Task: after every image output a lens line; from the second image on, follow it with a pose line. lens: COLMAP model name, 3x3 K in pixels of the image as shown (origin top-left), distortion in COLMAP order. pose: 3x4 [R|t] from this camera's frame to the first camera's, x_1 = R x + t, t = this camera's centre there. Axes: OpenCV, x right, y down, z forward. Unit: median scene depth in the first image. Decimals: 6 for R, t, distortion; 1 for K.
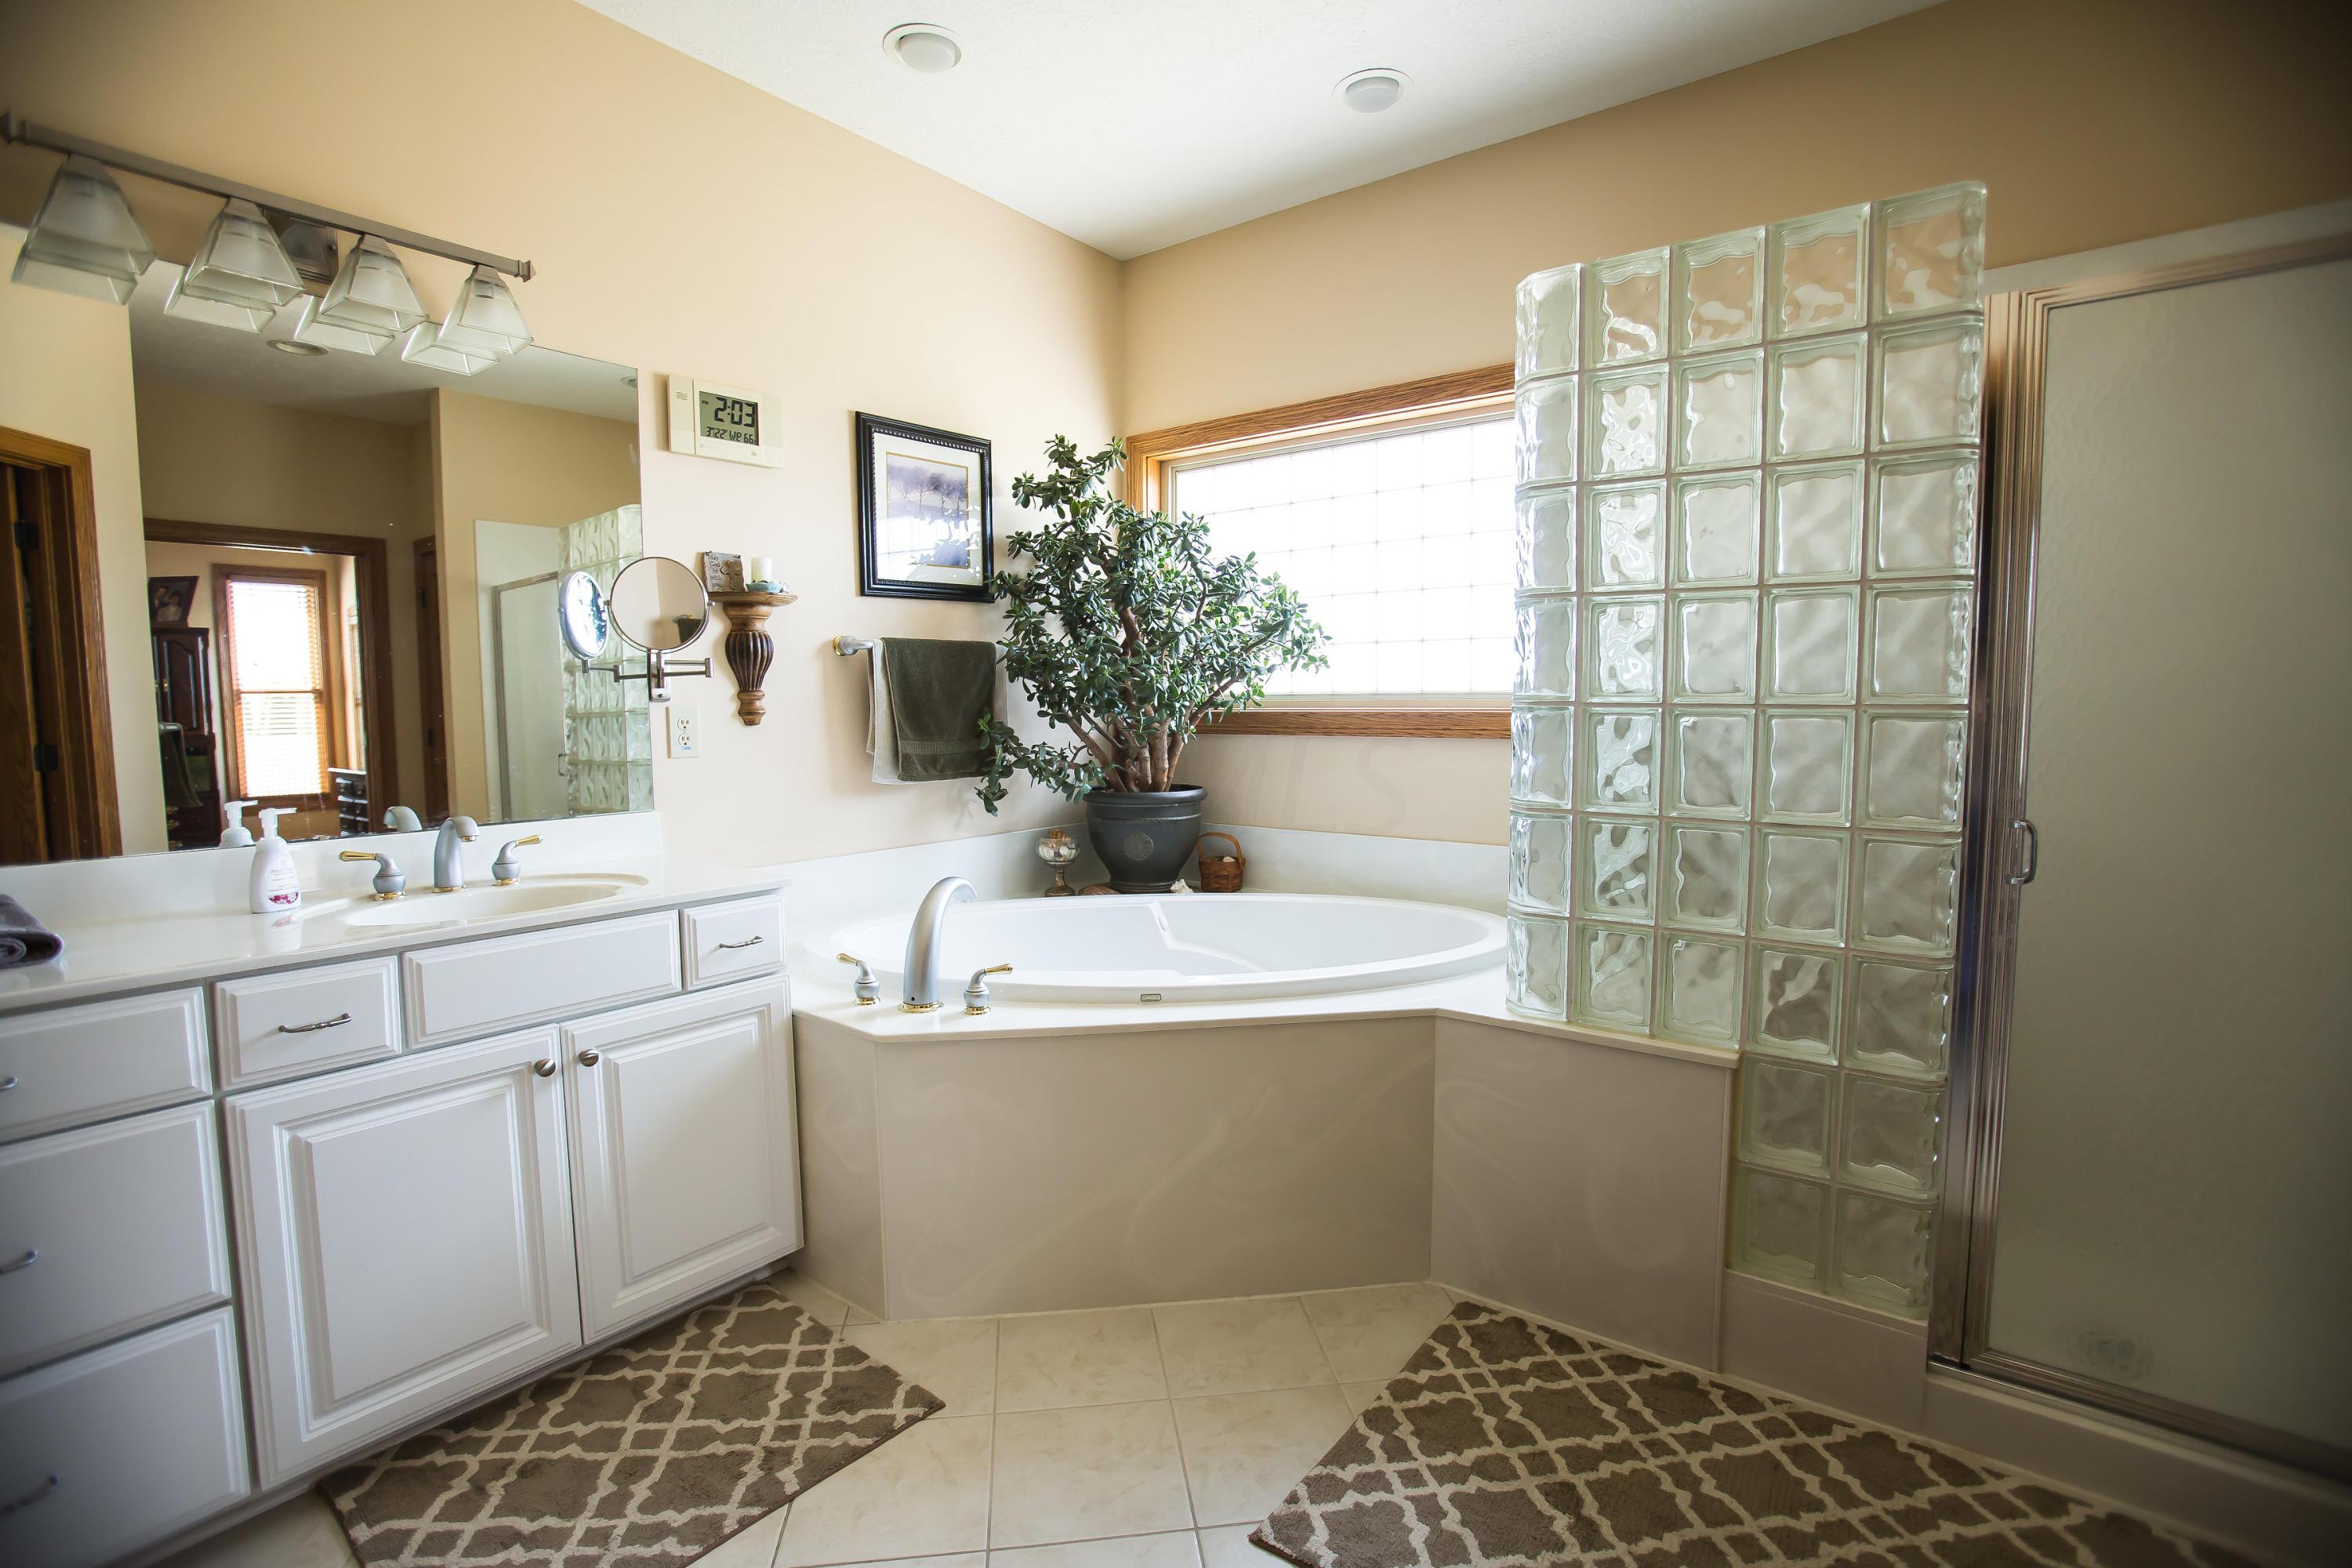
lens RADIAL K [[1075.0, 0, 1173.3], [0, 1075.0, 783.9], [0, 0, 1]] dist [-0.078304, 0.031855]
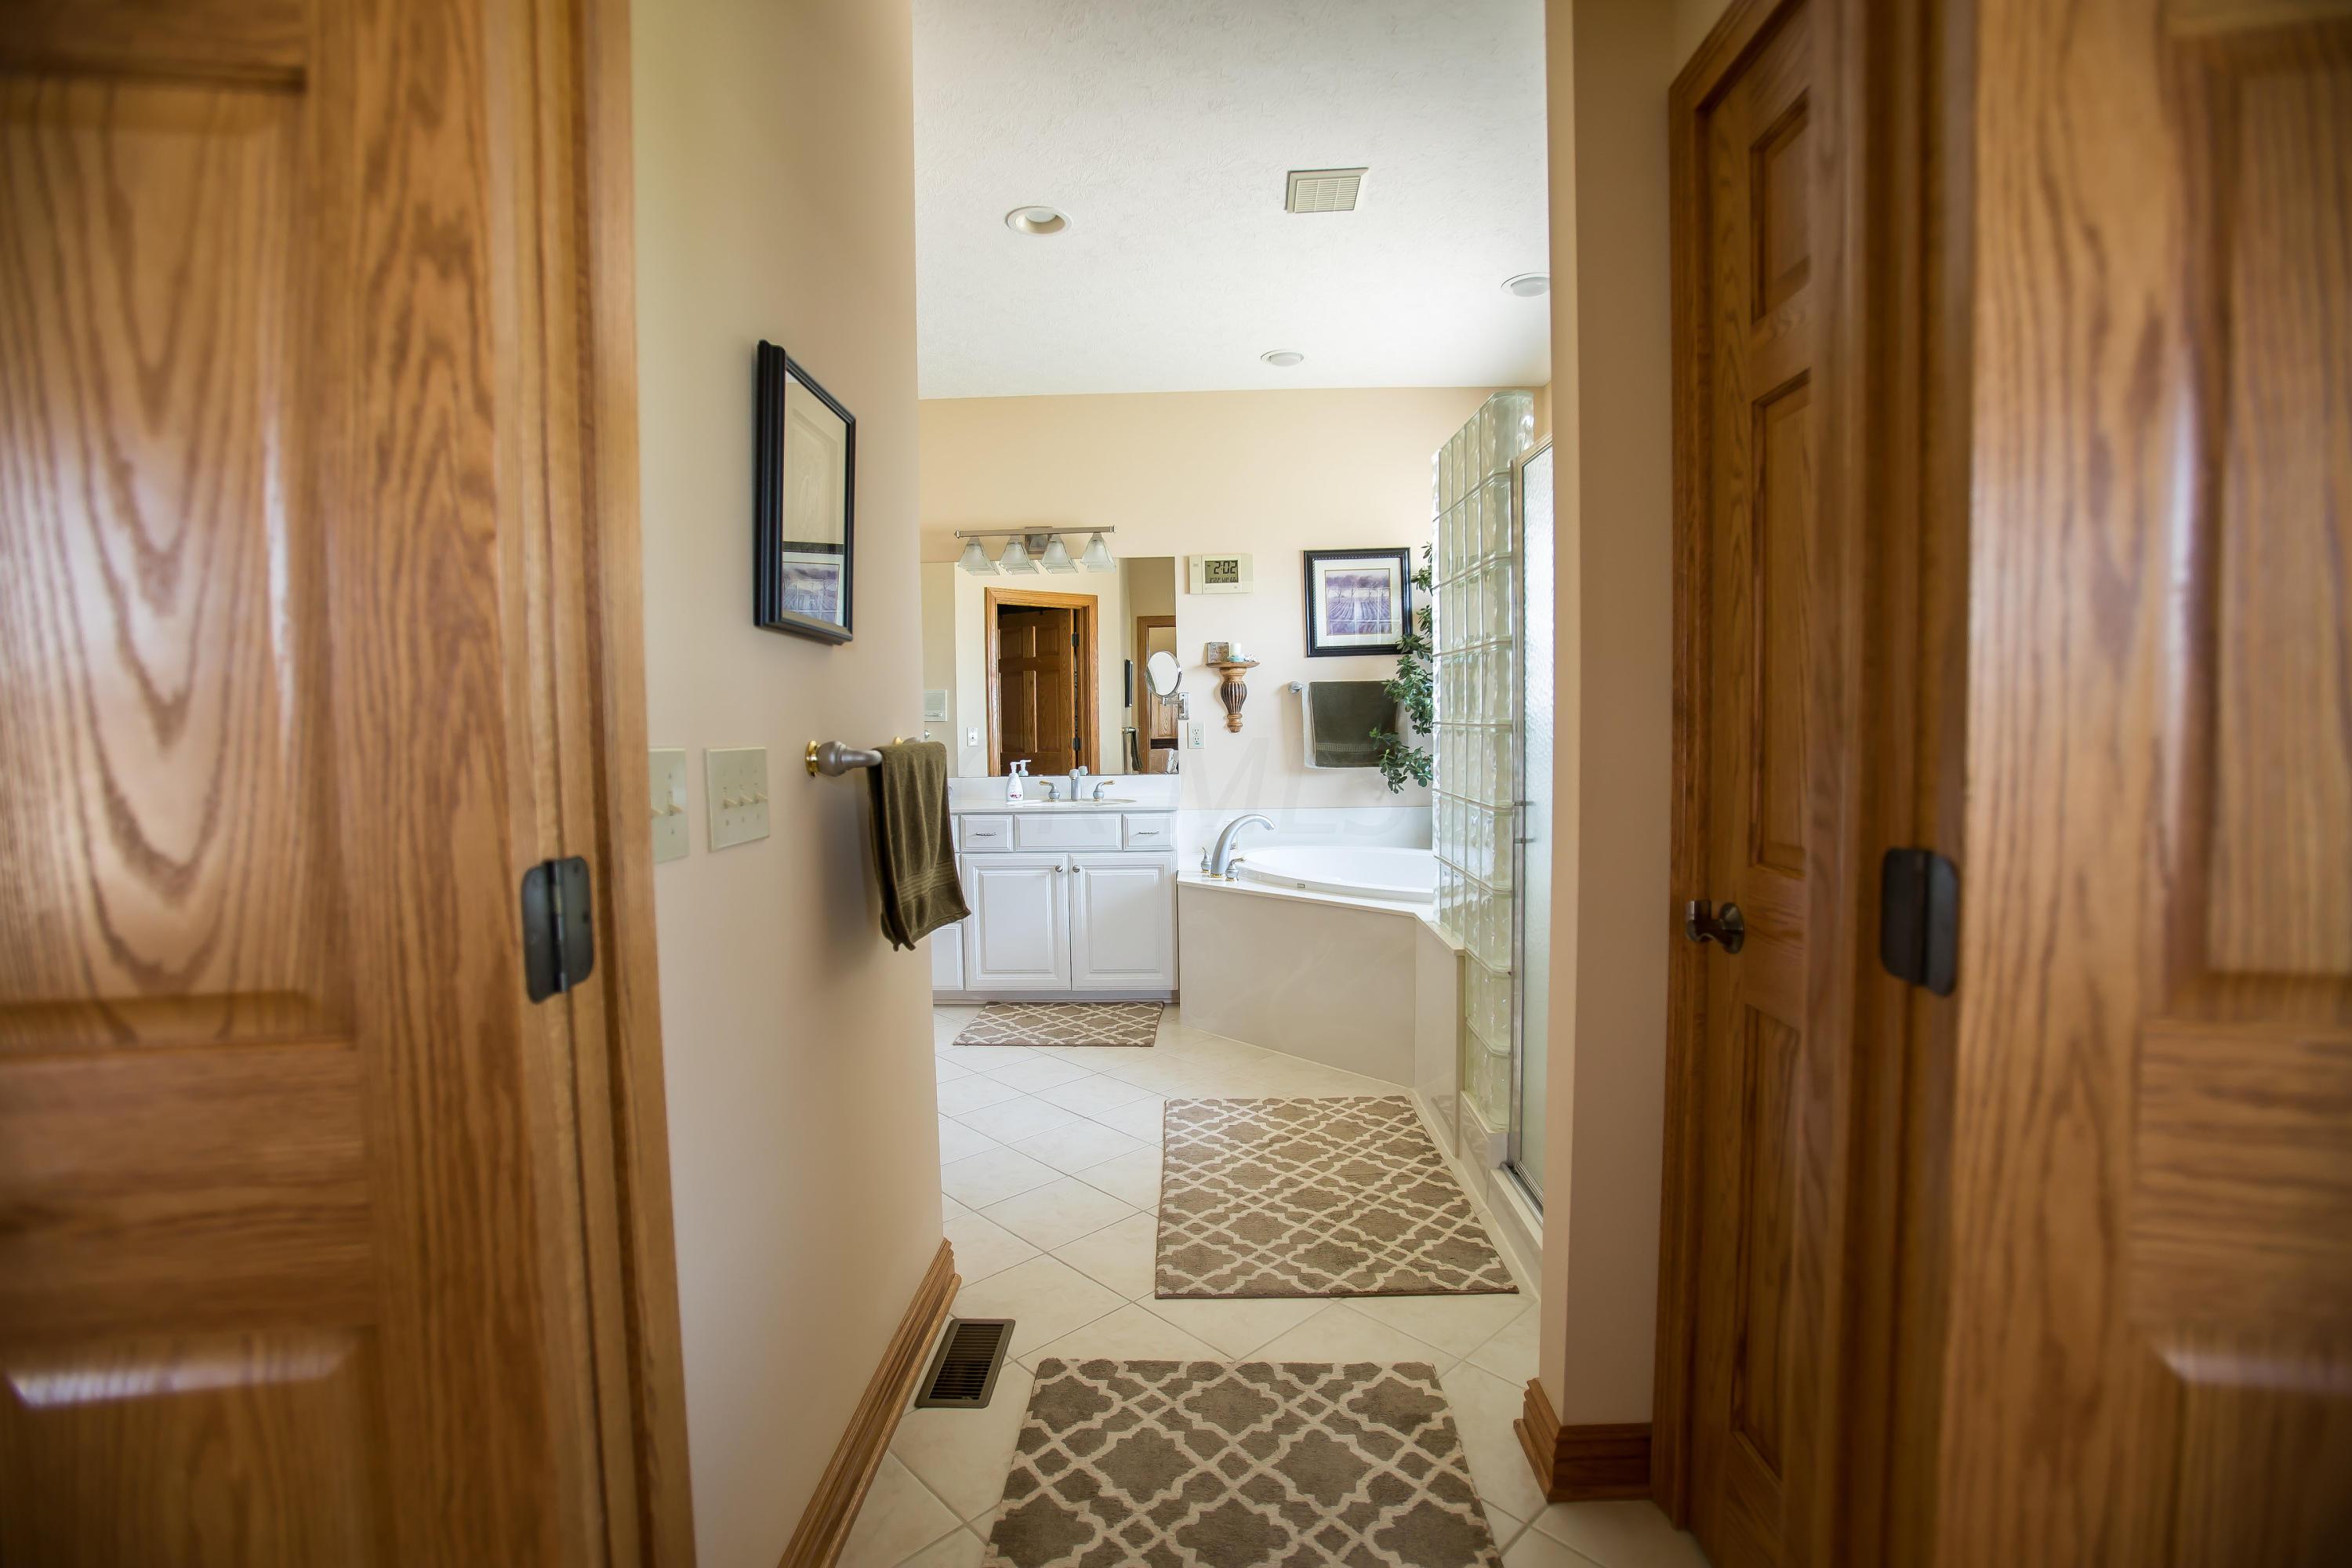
lens RADIAL K [[1075.0, 0, 1173.3], [0, 1075.0, 783.9], [0, 0, 1]] dist [-0.078304, 0.031855]
pose [[0.588053, 0.045067, -0.807566, 1.404607], [-0.050449, 0.998546, 0.018989, 0.006158], [0.807248, 0.029574, 0.589471, -0.257979]]
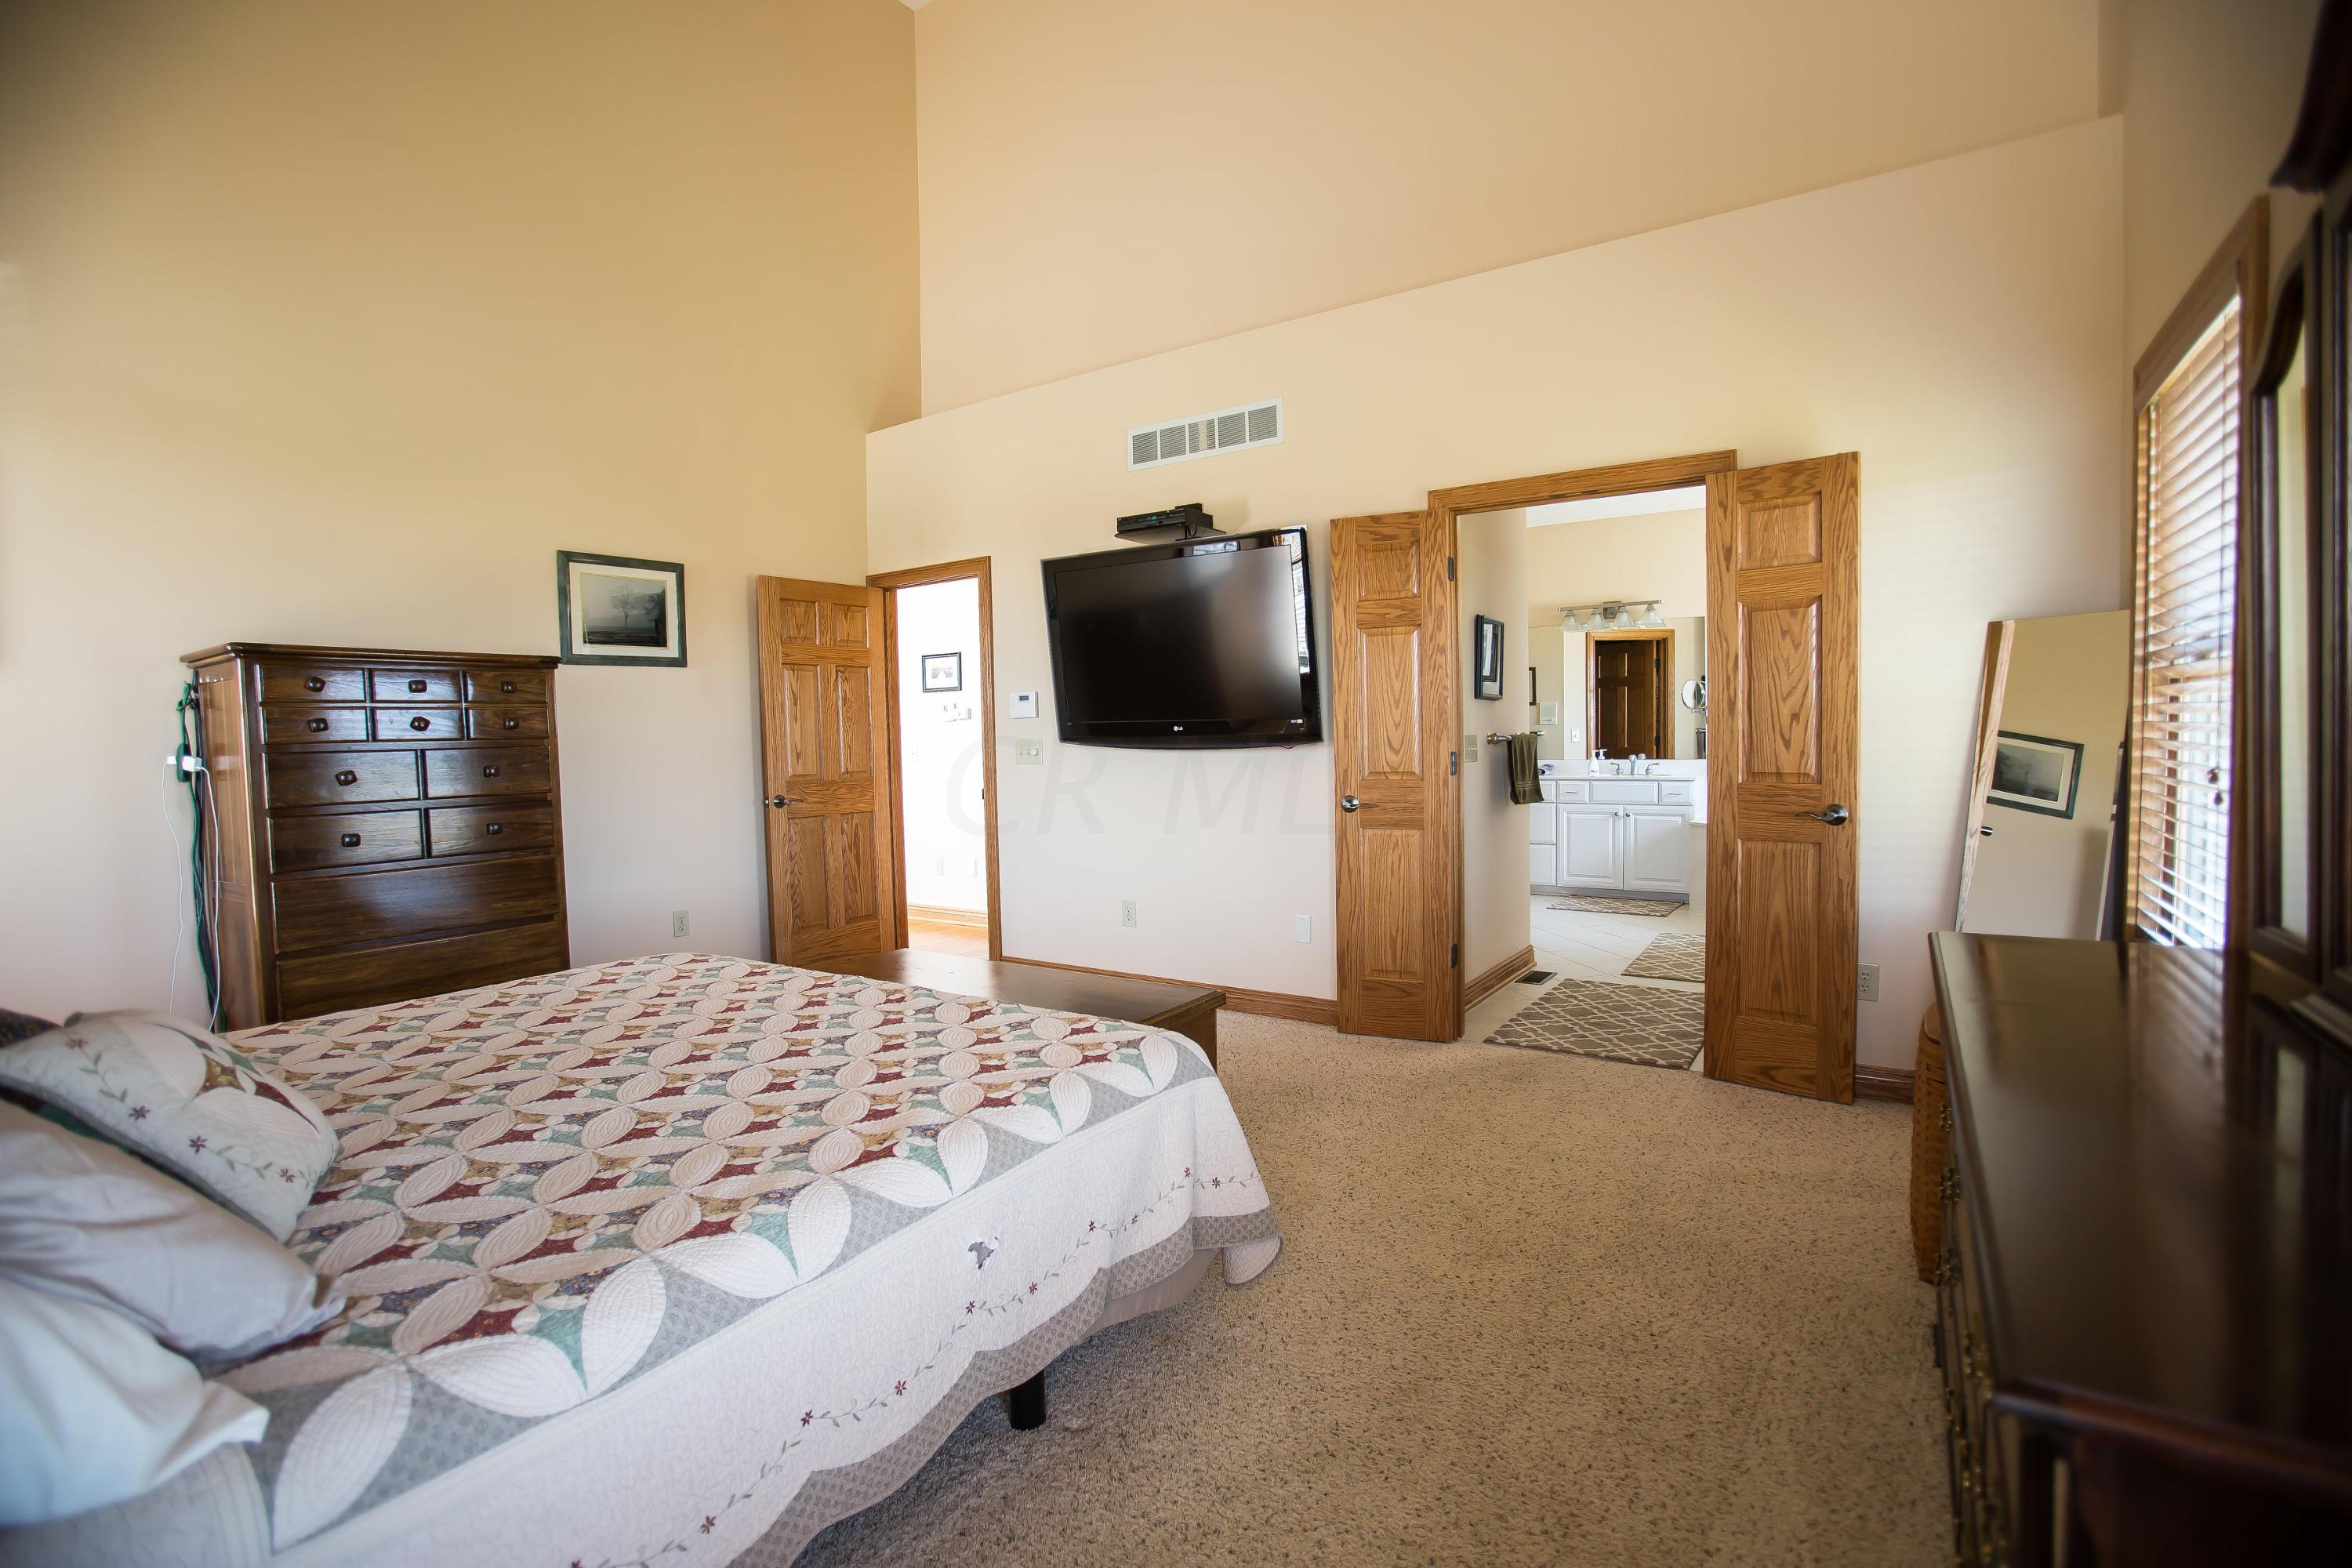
lens RADIAL K [[1075.0, 0, 1173.3], [0, 1075.0, 783.9], [0, 0, 1]] dist [-0.078304, 0.031855]
pose [[0.057898, 0.050828, -0.997028, 2.985062], [-0.055353, 0.997330, 0.047629, 0.042766], [0.996787, 0.052431, 0.060557, -0.862644]]
